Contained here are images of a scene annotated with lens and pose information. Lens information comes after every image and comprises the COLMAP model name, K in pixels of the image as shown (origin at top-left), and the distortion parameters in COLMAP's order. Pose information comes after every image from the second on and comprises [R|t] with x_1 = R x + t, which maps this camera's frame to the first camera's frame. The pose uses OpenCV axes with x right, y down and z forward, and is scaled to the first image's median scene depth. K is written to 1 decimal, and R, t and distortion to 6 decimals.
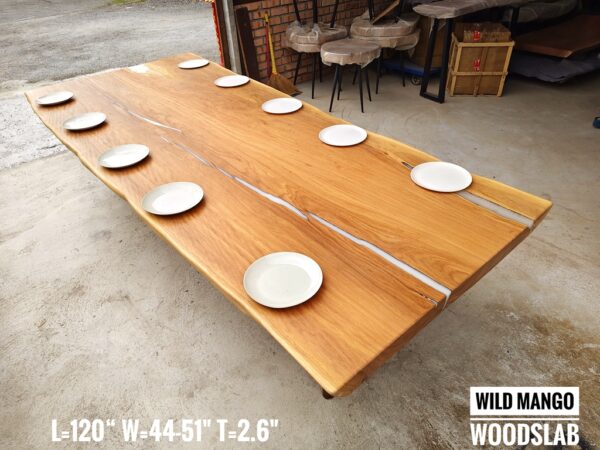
lens RADIAL K [[416.7, 0, 297.3], [0, 416.7, 226.3], [0, 0, 1]] dist [0.038019, -0.040504]
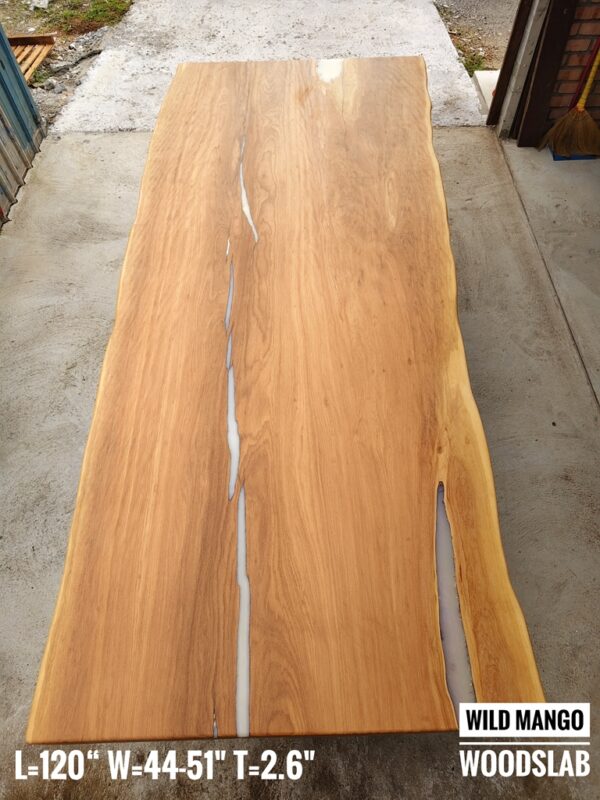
lens RADIAL K [[555.7, 0, 293.9], [0, 555.7, 395.5], [0, 0, 1]] dist [0.038019, -0.040504]
pose [[0.776206, 0.534327, -0.334663, 0.249634], [-0.393887, 0.825444, 0.404345, -0.441349], [0.492298, -0.182035, 0.851179, 0.171914]]
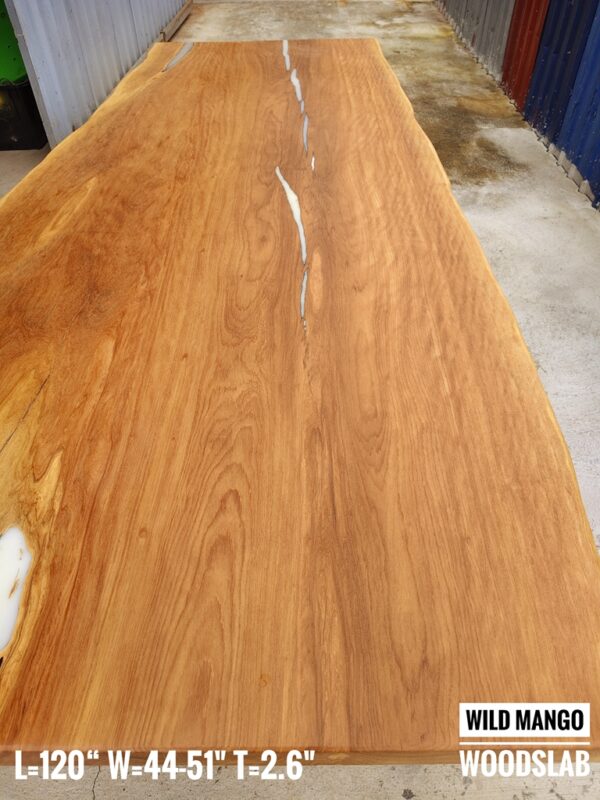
lens RADIAL K [[555.7, 0, 298.3], [0, 555.7, 398.4], [0, 0, 1]] dist [0.038019, -0.040504]
pose [[-0.762747, -0.402189, 0.506419, -0.847308], [0.427484, 0.274031, 0.861489, -0.818862], [-0.485257, 0.873585, -0.037087, 1.350863]]
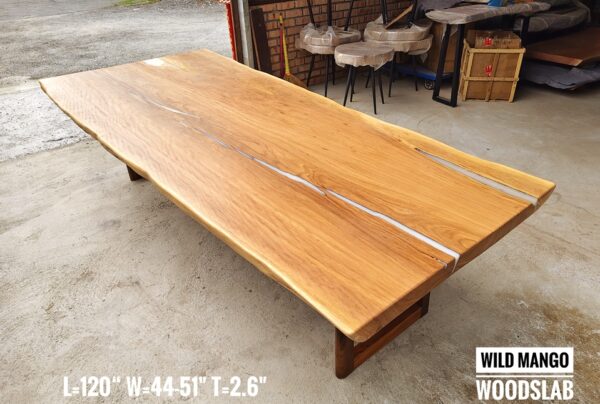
lens RADIAL K [[442.7, 0, 314.8], [0, 442.7, 210.7], [0, 0, 1]] dist [0.048152, -0.050990]
pose [[0.999515, 0.020007, 0.023859, -0.018987], [-0.018270, 0.997313, -0.070942, 0.073669], [-0.025214, 0.070472, 0.997195, -0.076456]]
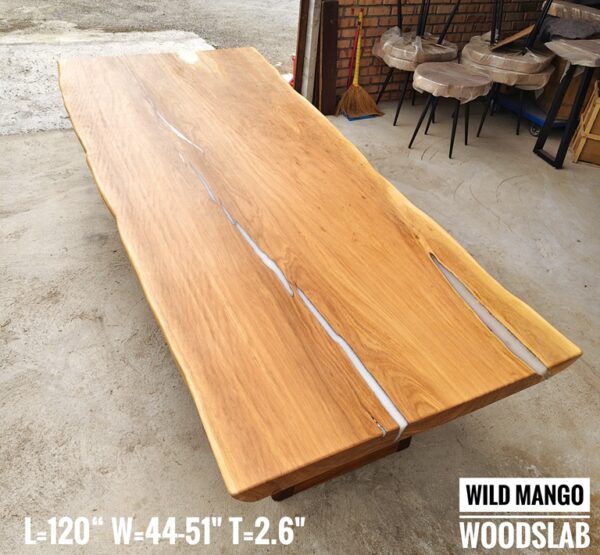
lens RADIAL K [[553.6, 0, 294.5], [0, 553.6, 245.5], [0, 0, 1]] dist [0.032106, 0.000000]
pose [[0.960860, 0.242621, -0.133729, 0.115164], [-0.245029, 0.969514, -0.001605, -0.085641], [0.129263, 0.034310, 0.991017, -0.122529]]
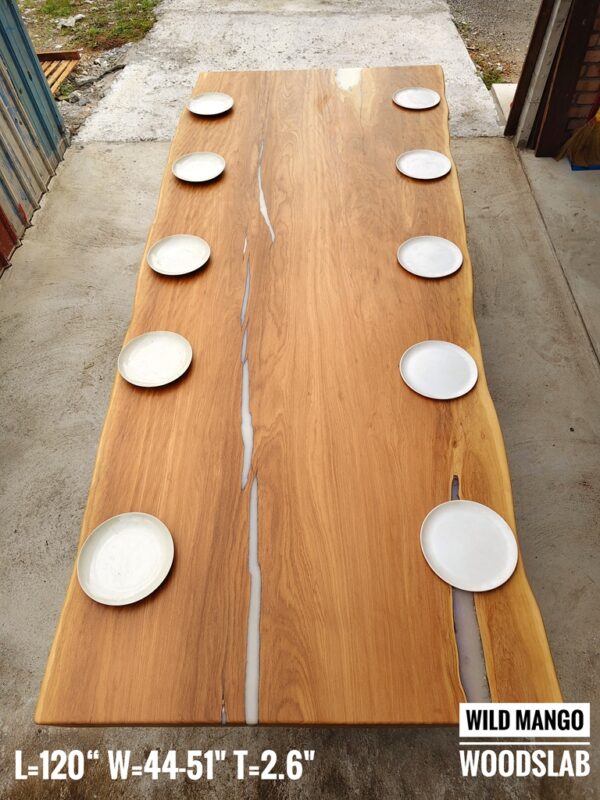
lens RADIAL K [[555.7, 0, 292.6], [0, 555.7, 397.4], [0, 0, 1]] dist [0.038019, -0.040504]
pose [[0.758281, 0.536666, -0.370135, 0.267627], [-0.395617, 0.830064, 0.393040, -0.413434], [0.518167, -0.151603, 0.841736, 0.165952]]
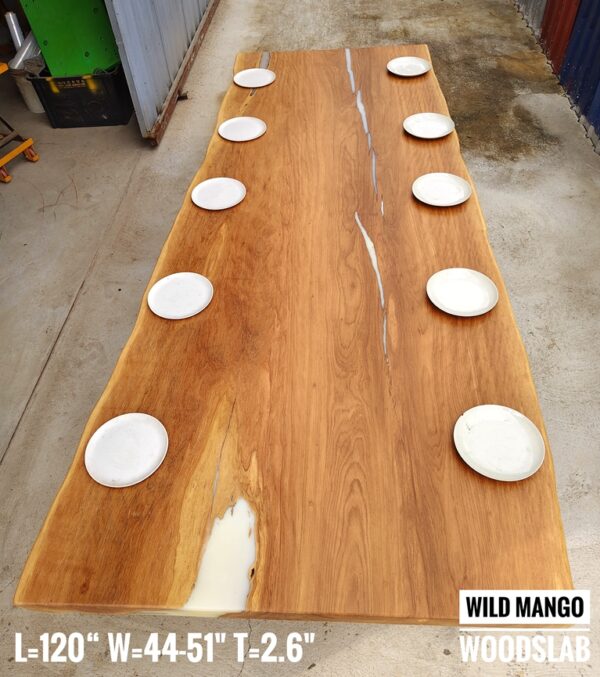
lens RADIAL K [[553.4, 0, 290.9], [0, 553.4, 349.9], [0, 0, 1]] dist [0.051959, -0.058401]
pose [[-0.729600, -0.453186, 0.512158, -0.864150], [0.477818, 0.197974, 0.855860, -1.156363], [-0.489258, 0.869154, 0.072098, 1.262537]]
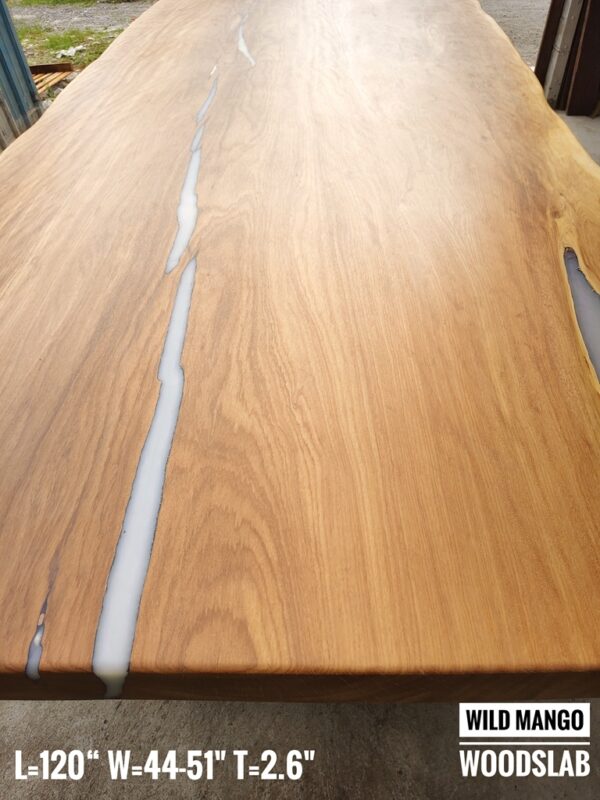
lens RADIAL K [[555.7, 0, 297.8], [0, 555.7, 404.0], [0, 0, 1]] dist [0.038019, -0.040504]
pose [[0.756757, 0.477357, -0.446597, 0.297372], [-0.390913, 0.878037, 0.276112, -0.071937], [0.523933, -0.034370, 0.851066, 0.435423]]
